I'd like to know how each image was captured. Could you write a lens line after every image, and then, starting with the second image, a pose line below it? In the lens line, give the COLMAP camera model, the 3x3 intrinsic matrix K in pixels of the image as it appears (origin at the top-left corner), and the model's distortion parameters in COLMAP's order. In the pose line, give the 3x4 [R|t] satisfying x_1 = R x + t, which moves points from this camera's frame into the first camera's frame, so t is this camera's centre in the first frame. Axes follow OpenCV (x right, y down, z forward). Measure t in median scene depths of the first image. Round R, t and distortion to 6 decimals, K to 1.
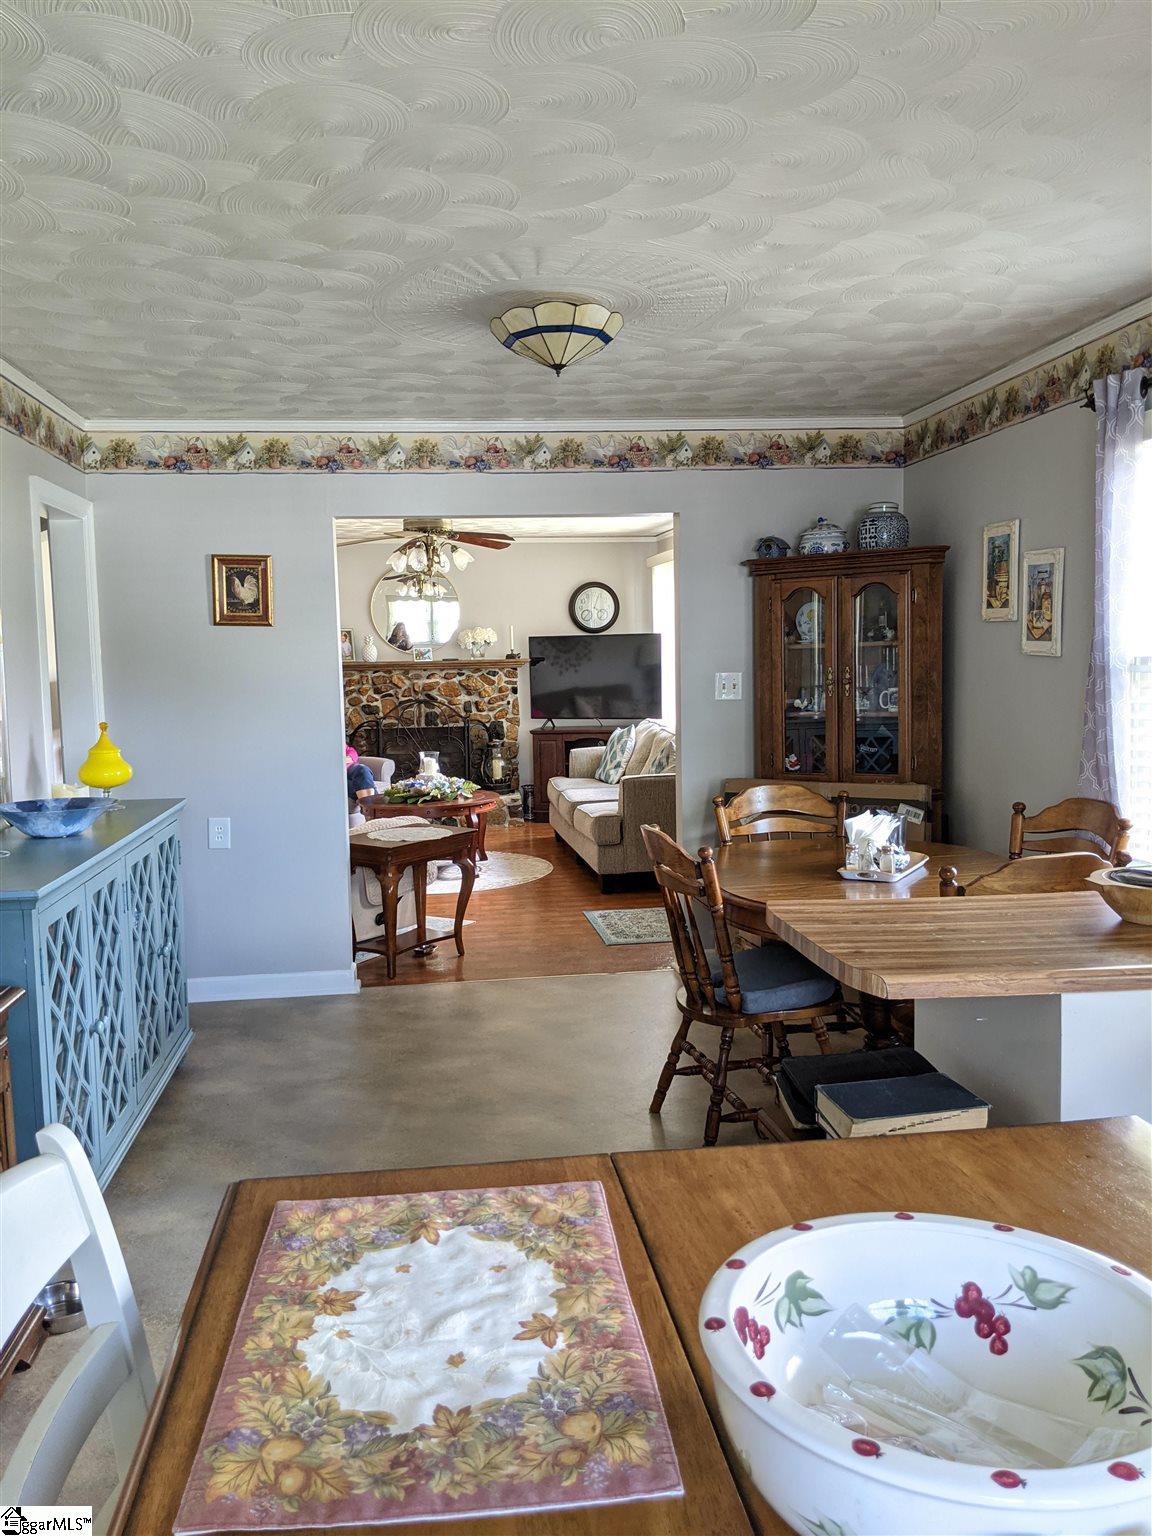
lens RADIAL K [[1227.9, 0, 555.4], [0, 1227.9, 773.5], [0, 0, 1]] dist [0.078849, -0.161435]
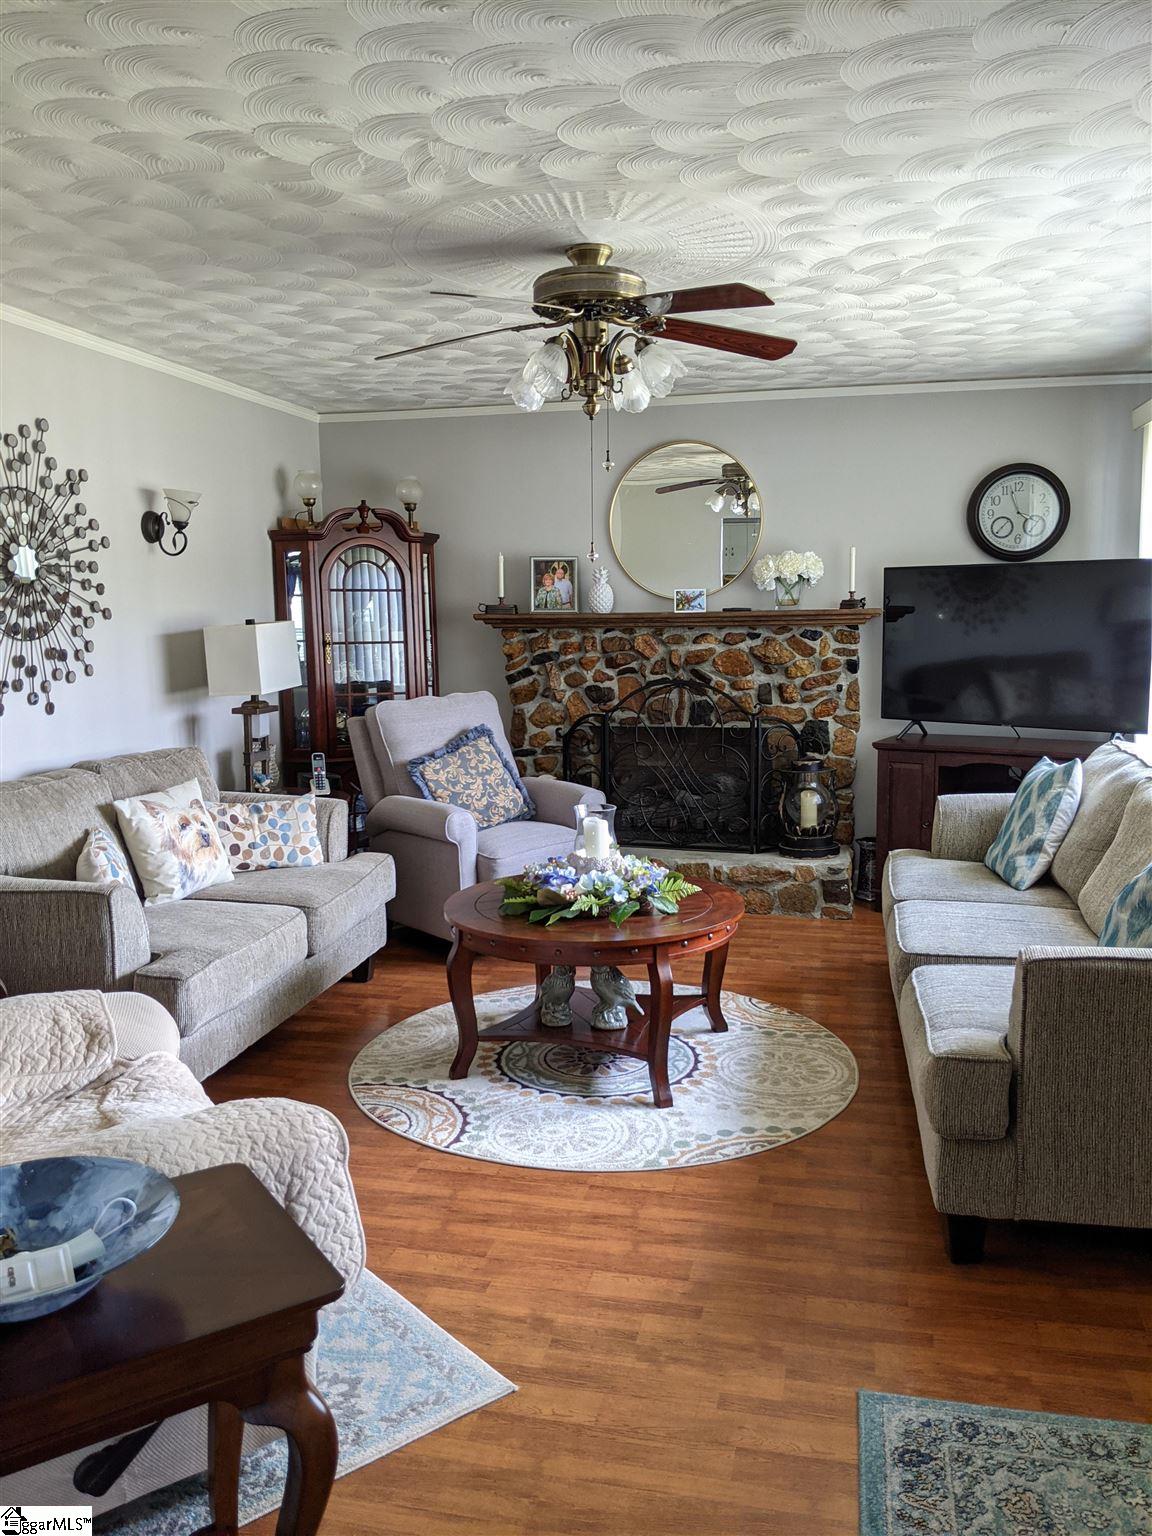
lens RADIAL K [[1227.9, 0, 555.4], [0, 1227.9, 773.5], [0, 0, 1]] dist [0.078849, -0.161435]
pose [[0.939576, 0.051405, -0.338459, 0.031759], [-0.038644, 0.998269, 0.044338, -0.039303], [0.340153, -0.028580, 0.939936, 0.437126]]
